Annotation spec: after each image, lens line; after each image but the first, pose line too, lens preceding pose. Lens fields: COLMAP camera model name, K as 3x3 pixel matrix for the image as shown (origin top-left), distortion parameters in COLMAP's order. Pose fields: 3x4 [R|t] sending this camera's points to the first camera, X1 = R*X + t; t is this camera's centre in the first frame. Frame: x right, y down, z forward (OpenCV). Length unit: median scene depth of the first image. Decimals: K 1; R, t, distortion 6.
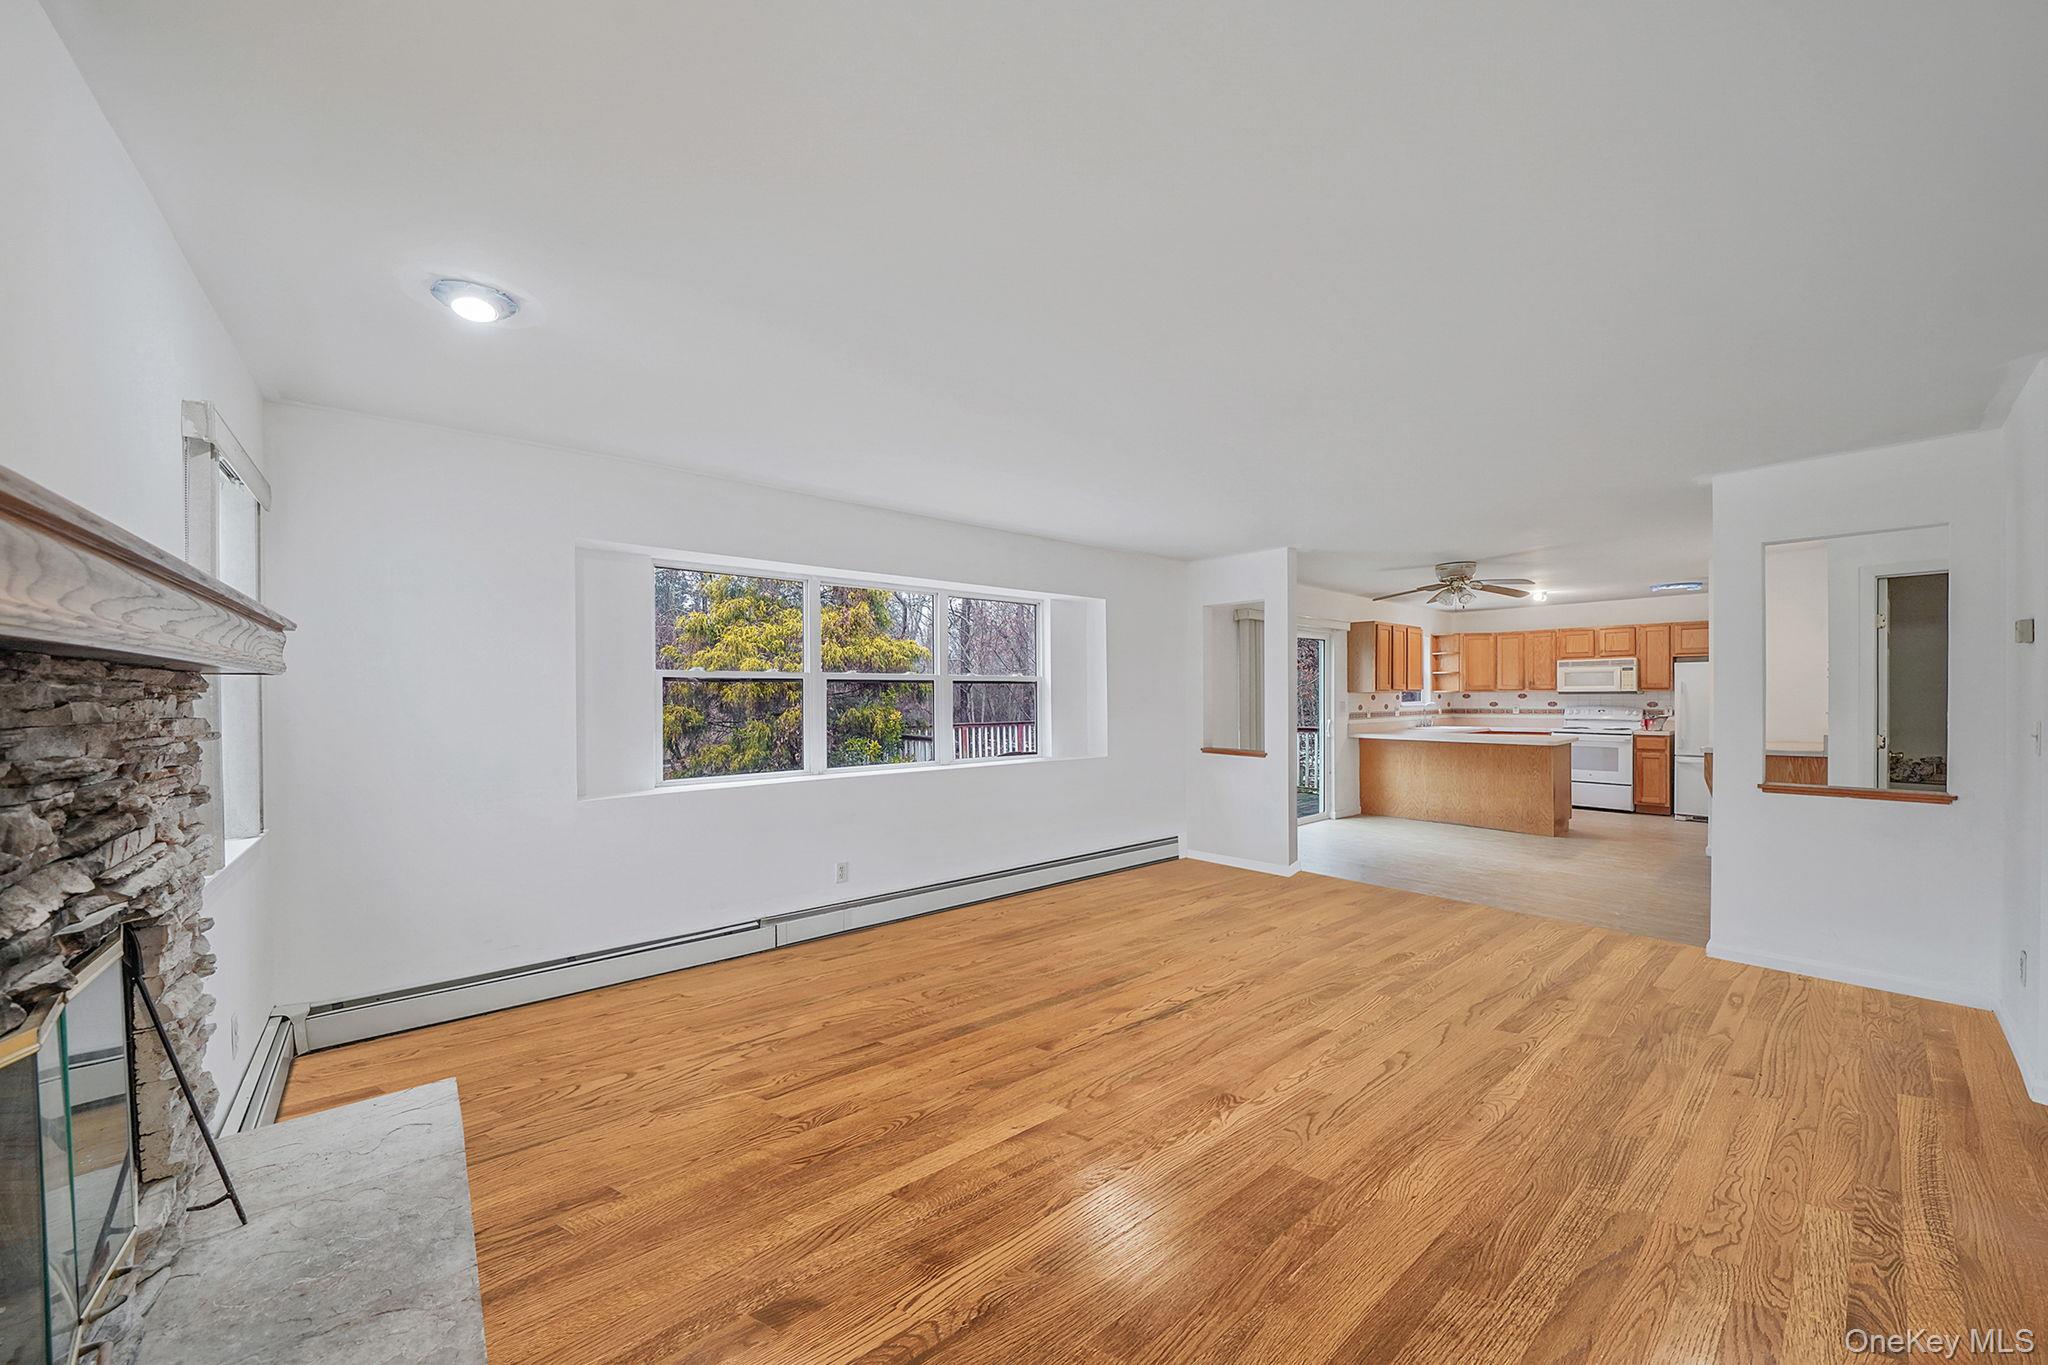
lens RADIAL K [[770.3, 0, 1007.5], [0, 770.3, 694.3], [0, 0, 1]] dist [-0.012668, 0.001277]
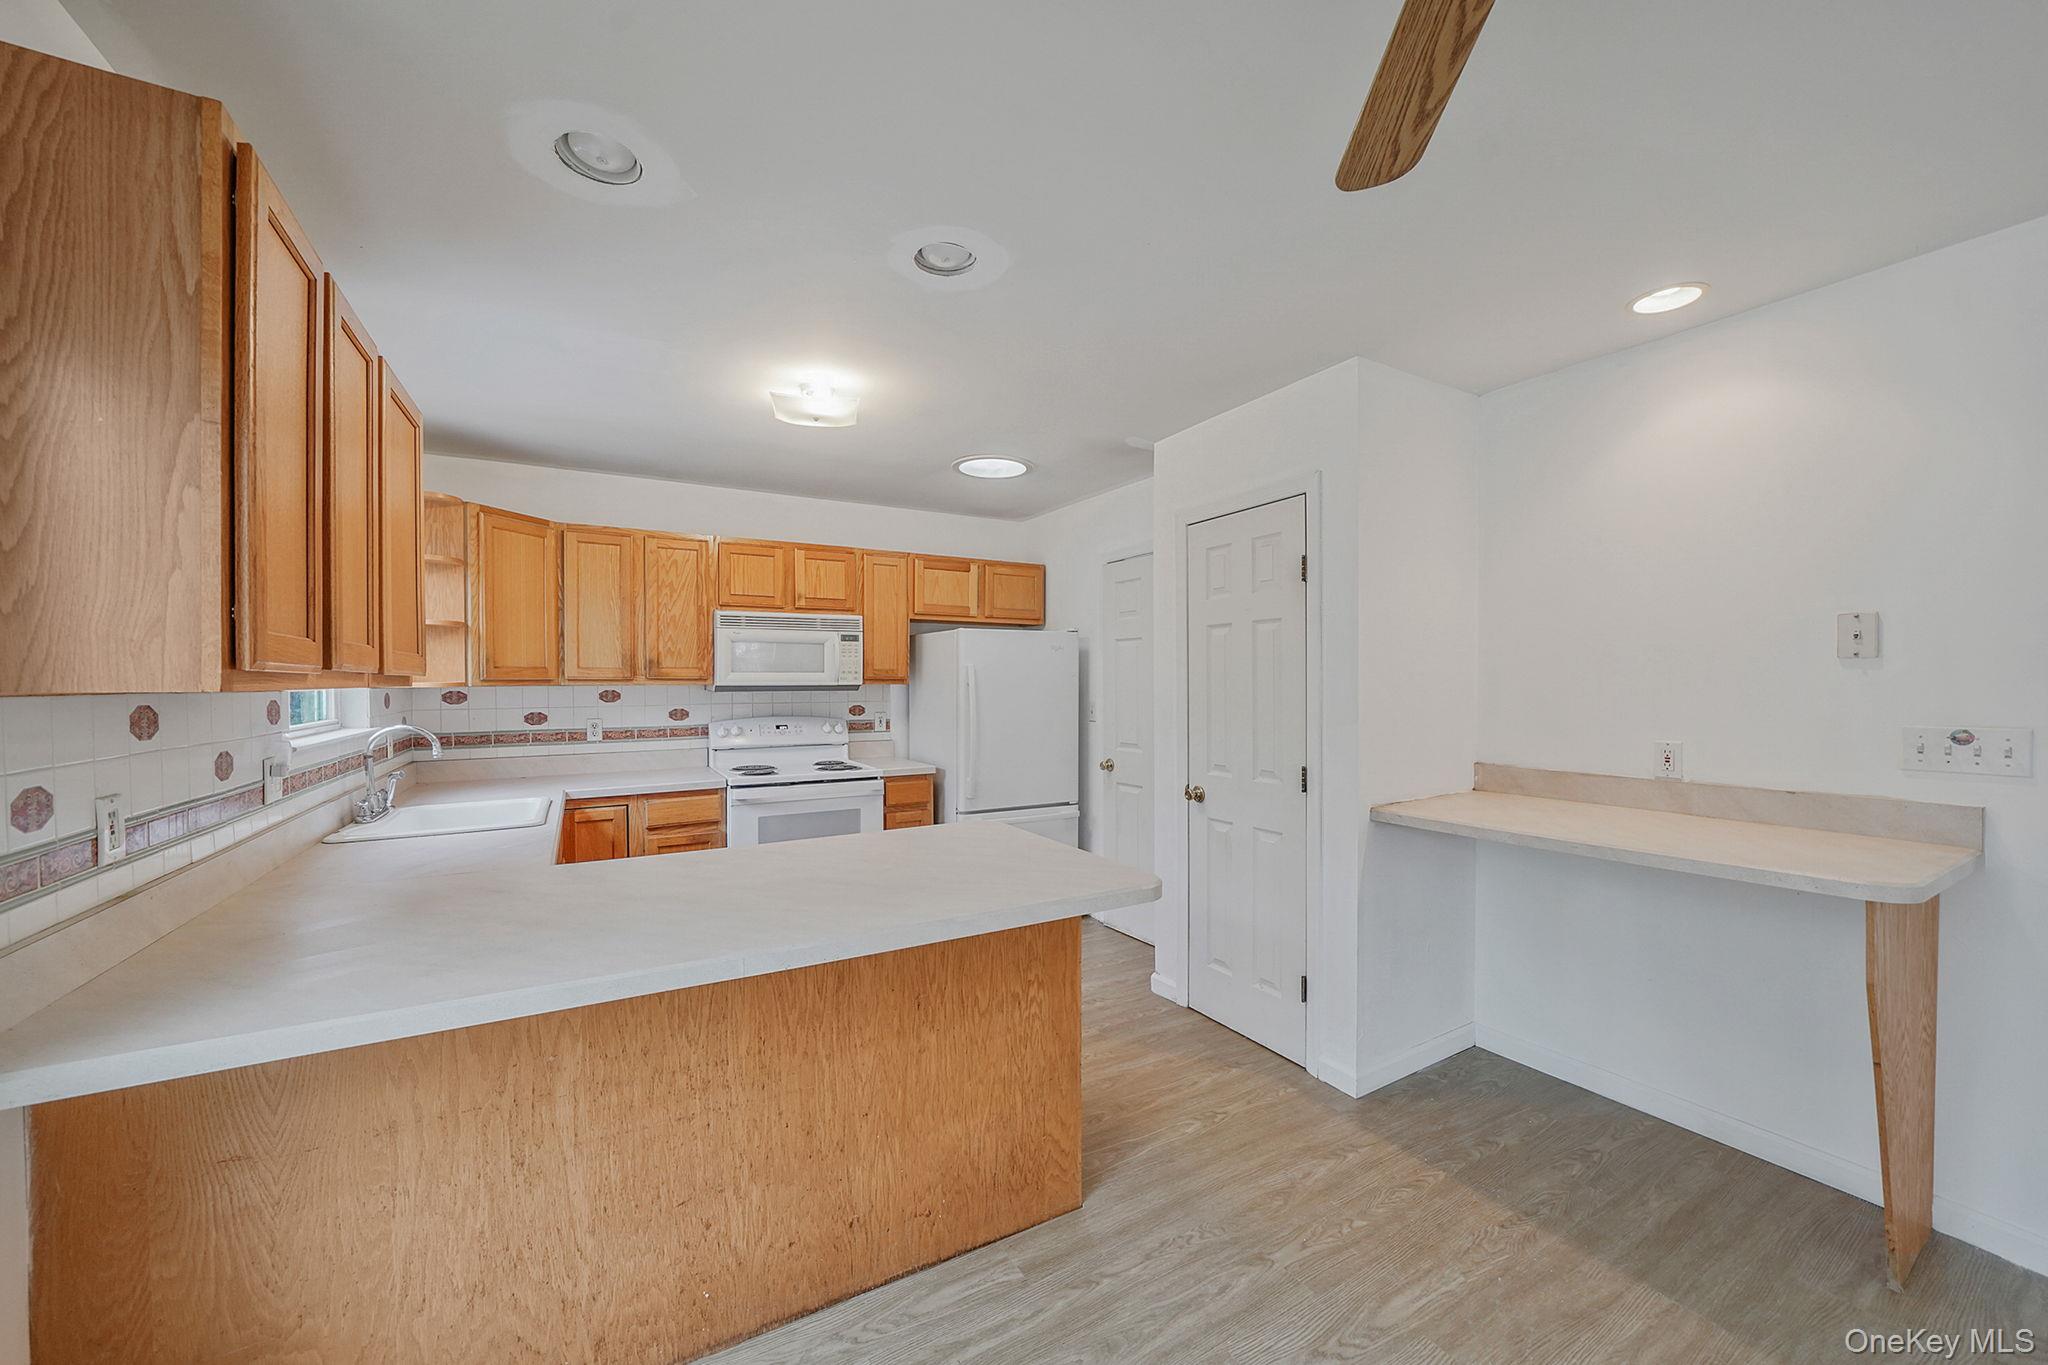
lens RADIAL K [[770.3, 0, 1022.2], [0, 770.3, 691.3], [0, 0, 1]] dist [-0.012668, 0.001277]
pose [[0.192012, -0.006746, 0.981369, 0.348864], [-0.000557, 0.999975, 0.006983, -0.003449], [-0.981392, -0.001888, 0.192003, 0.776960]]
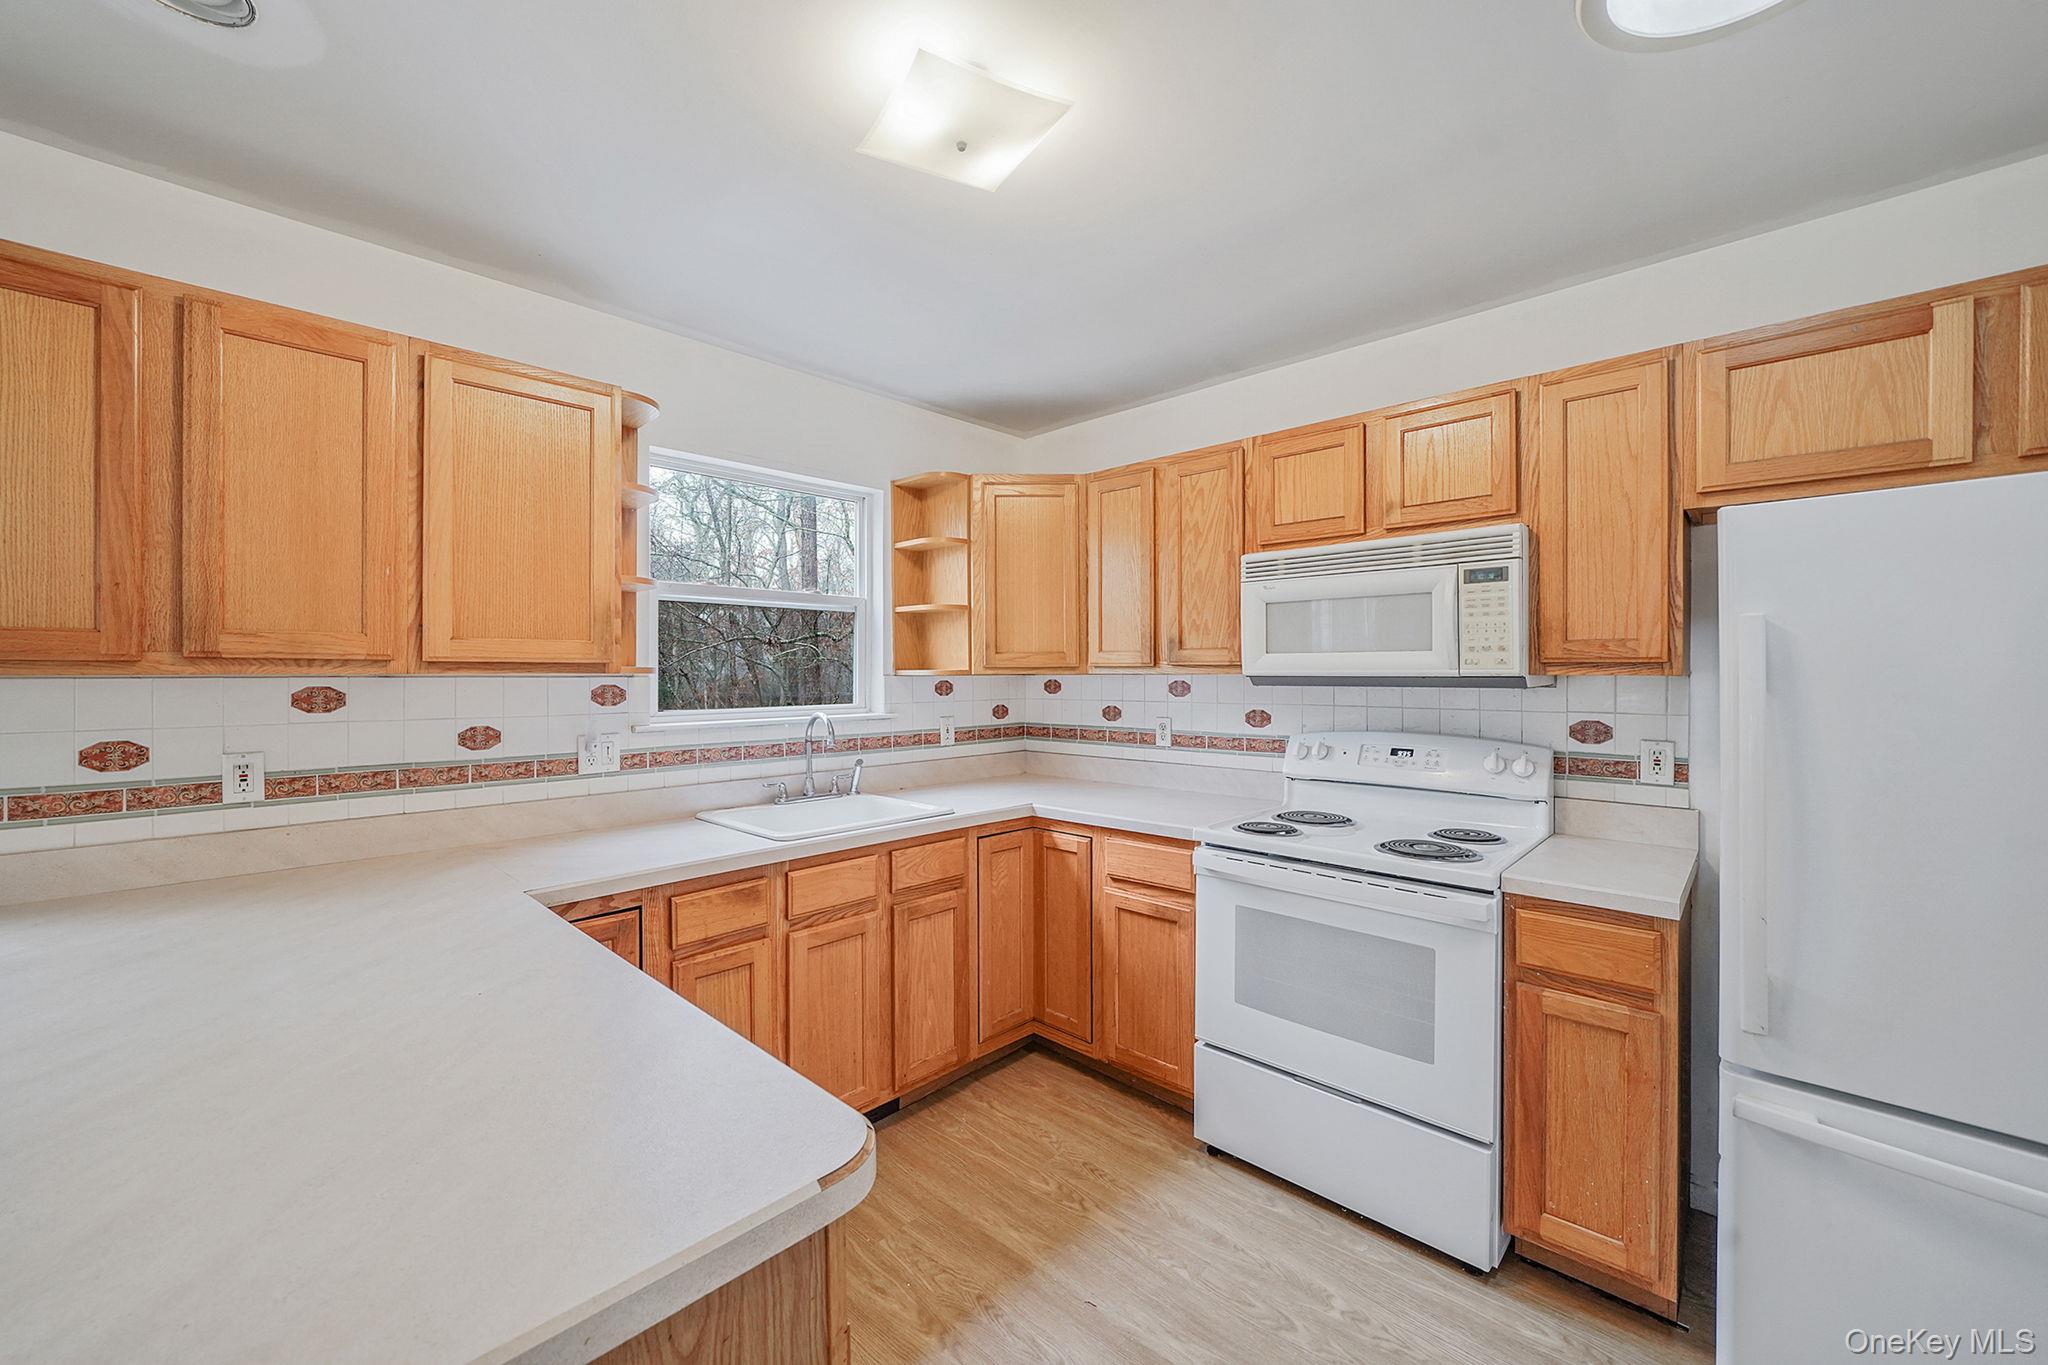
lens RADIAL K [[801.1, 0, 1014.2], [0, 801.1, 670.3], [0, 0, 1]] dist [-0.005720, -0.000521]
pose [[0.996647, 0.005641, 0.081622, 0.635237], [-0.005568, 0.999984, -0.001123, -0.004578], [-0.081627, 0.000665, 0.996663, 0.755093]]
